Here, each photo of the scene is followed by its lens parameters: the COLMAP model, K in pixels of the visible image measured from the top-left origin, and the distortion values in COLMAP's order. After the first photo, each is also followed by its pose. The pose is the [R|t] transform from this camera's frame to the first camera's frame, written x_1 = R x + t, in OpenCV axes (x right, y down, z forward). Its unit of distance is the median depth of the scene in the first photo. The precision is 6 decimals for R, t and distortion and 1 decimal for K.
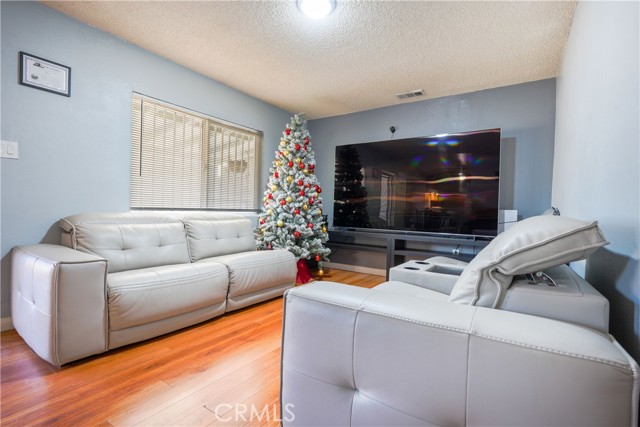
lens RADIAL K [[301.6, 0, 314.9], [0, 301.6, 213.9], [0, 0, 1]] dist [-0.005075, -0.000368]
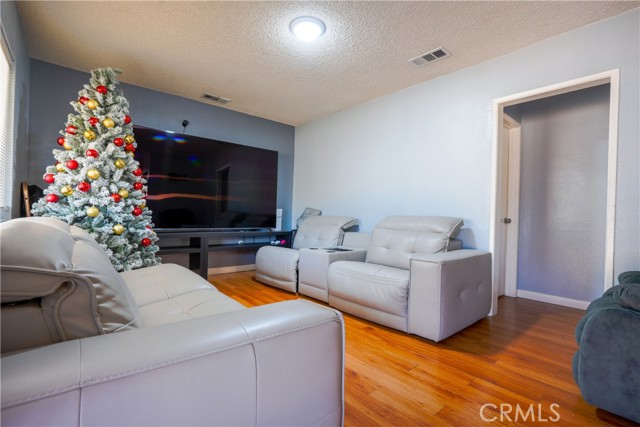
lens RADIAL K [[301.6, 0, 315.0], [0, 301.6, 214.8], [0, 0, 1]] dist [-0.005075, -0.000368]
pose [[0.266349, -0.023778, 0.963583, -0.606468], [-0.007617, 0.999613, 0.026773, -0.020762], [-0.963847, -0.014470, 0.266065, 0.376020]]
